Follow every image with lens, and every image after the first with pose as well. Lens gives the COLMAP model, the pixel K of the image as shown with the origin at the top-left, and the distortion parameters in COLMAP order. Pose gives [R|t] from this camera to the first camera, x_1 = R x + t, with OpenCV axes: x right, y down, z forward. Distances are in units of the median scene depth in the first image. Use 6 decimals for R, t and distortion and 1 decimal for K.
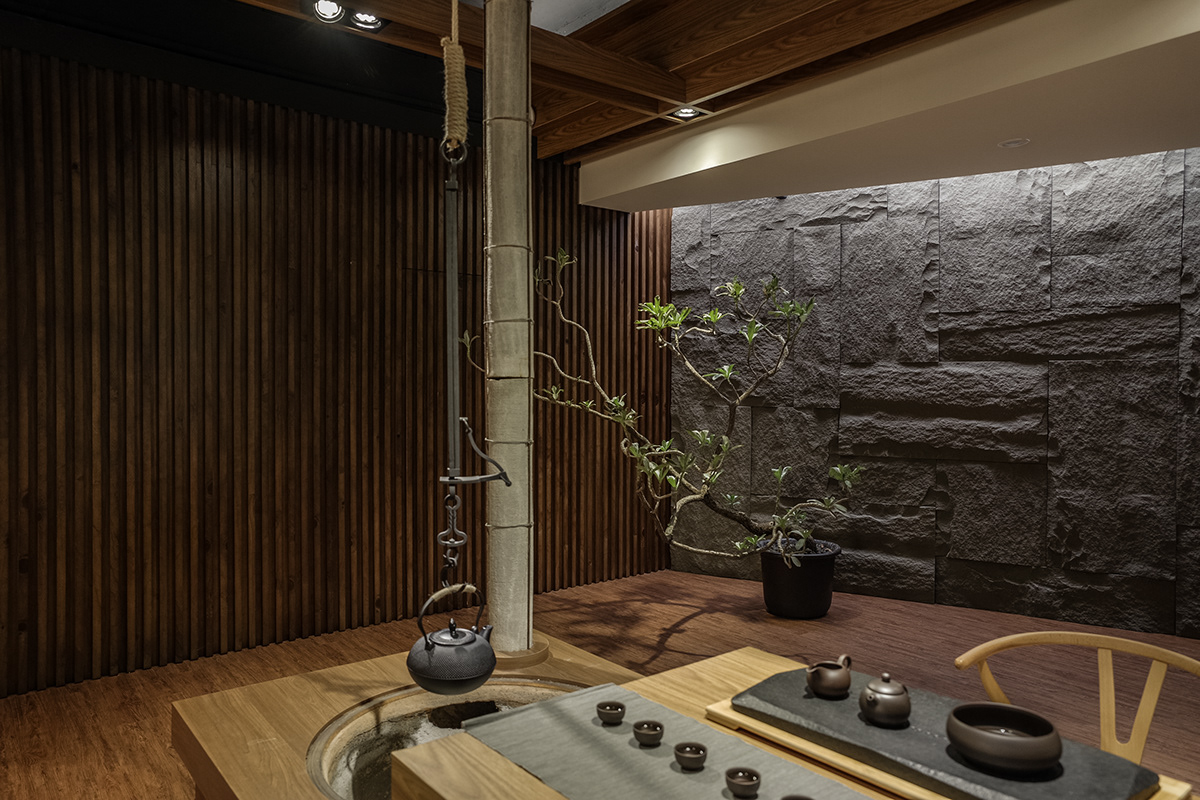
lens RADIAL K [[809.1, 0, 588.9], [0, 809.1, 399.1], [0, 0, 1]] dist [-0.065731, 0.092205]
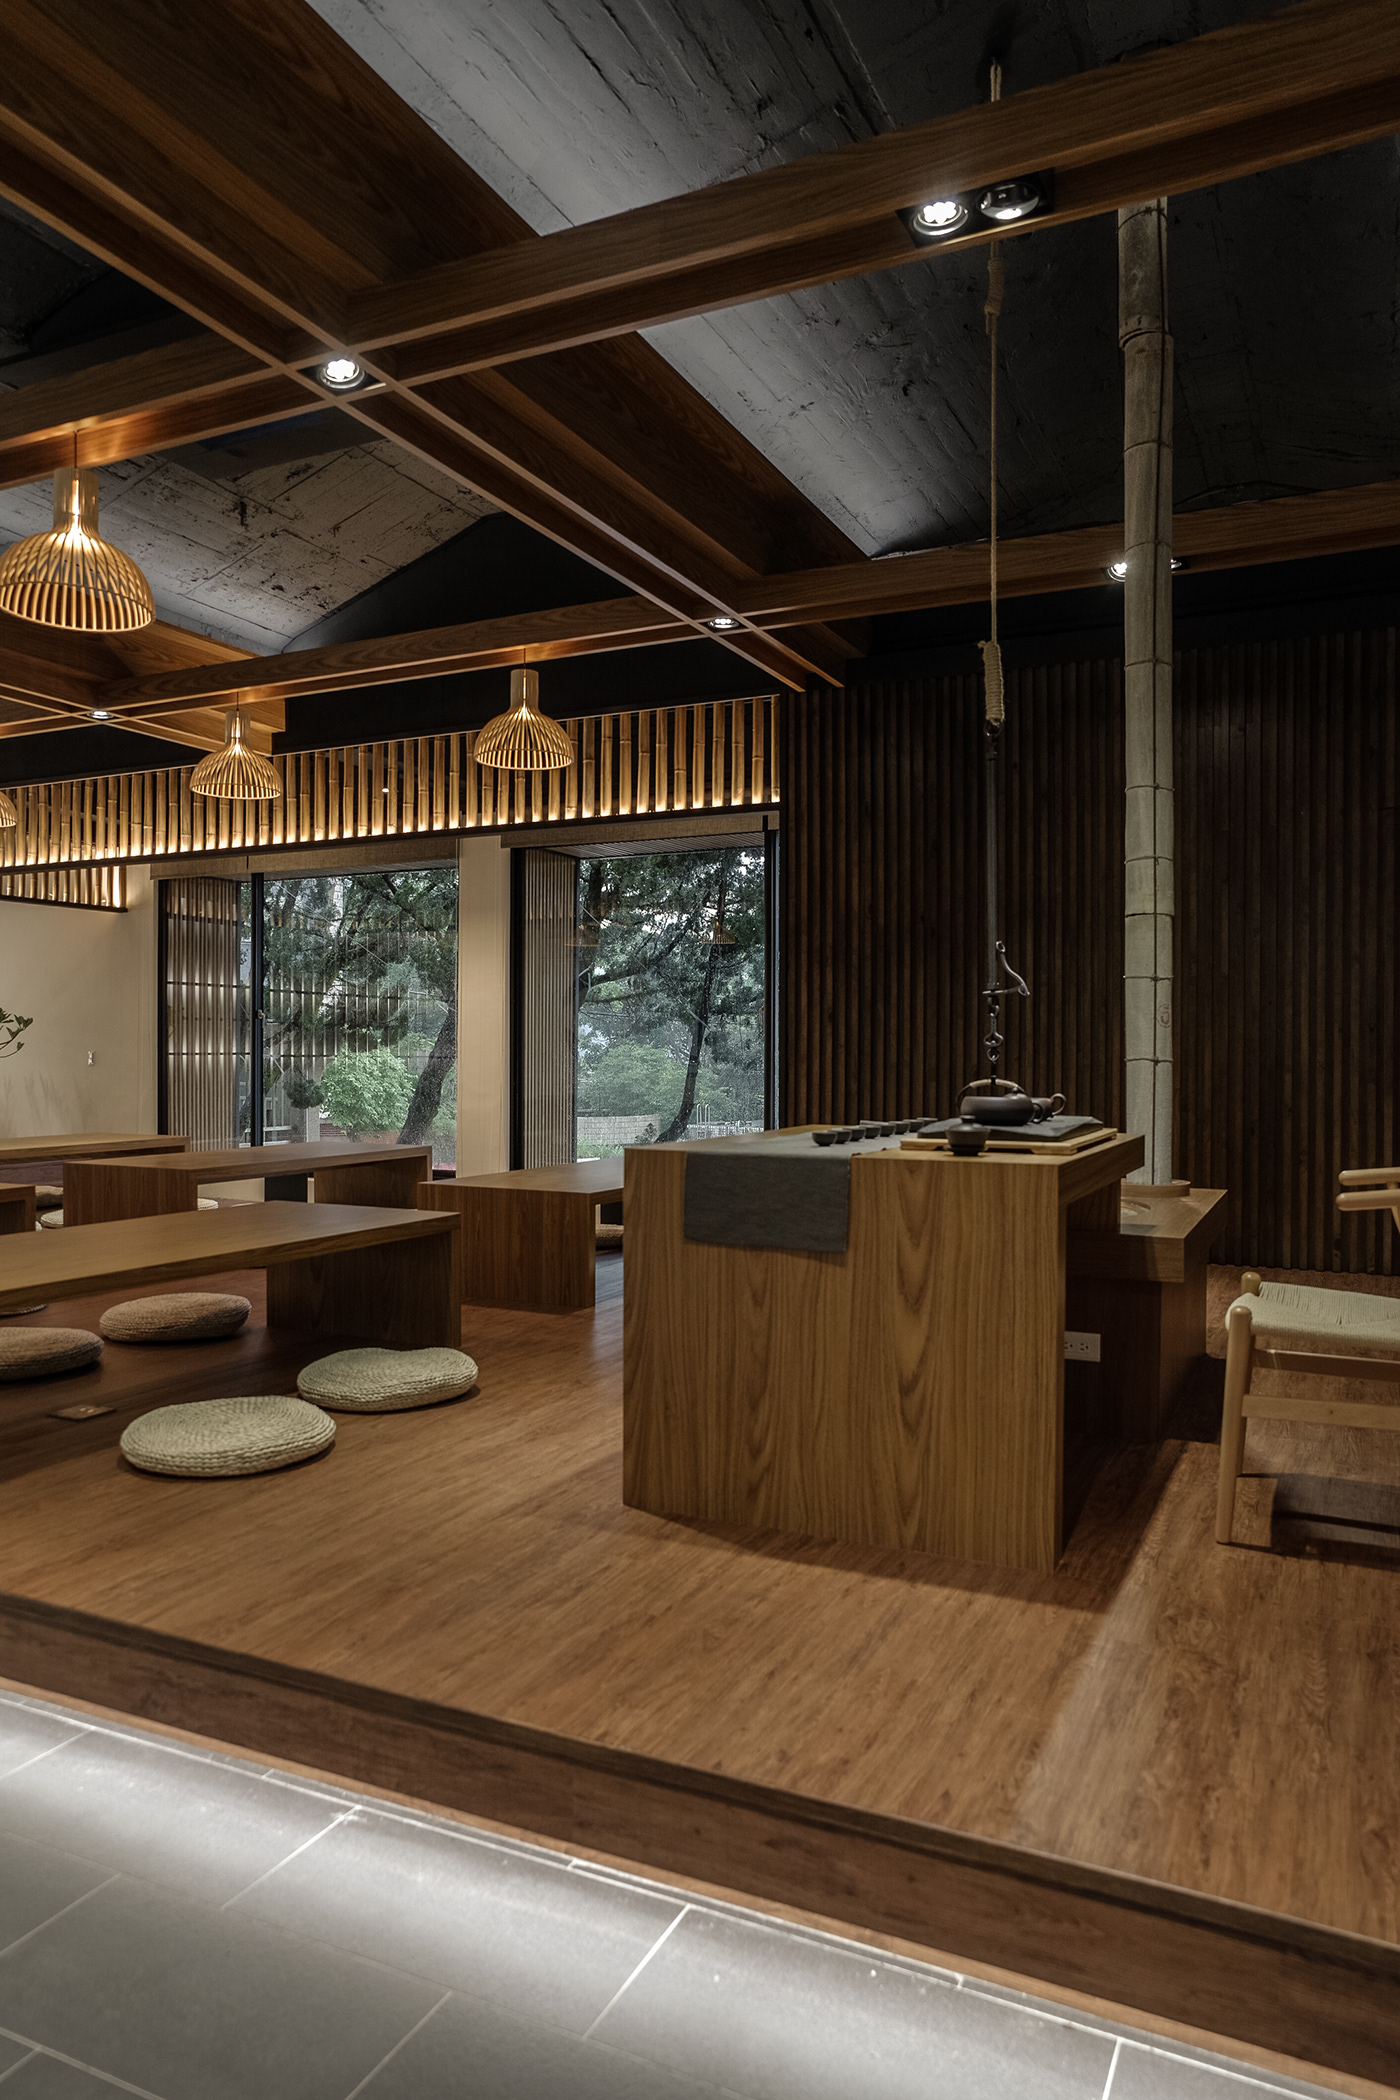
lens RADIAL K [[1416.0, 0, 668.5], [0, 1416.0, 1055.8], [0, 0, 1]] dist [-0.065731, 0.092205]
pose [[0.431984, -0.002625, -0.901877, 0.672700], [-0.018094, 0.999769, -0.011576, 0.098549], [0.901700, 0.021319, 0.431837, -0.167313]]
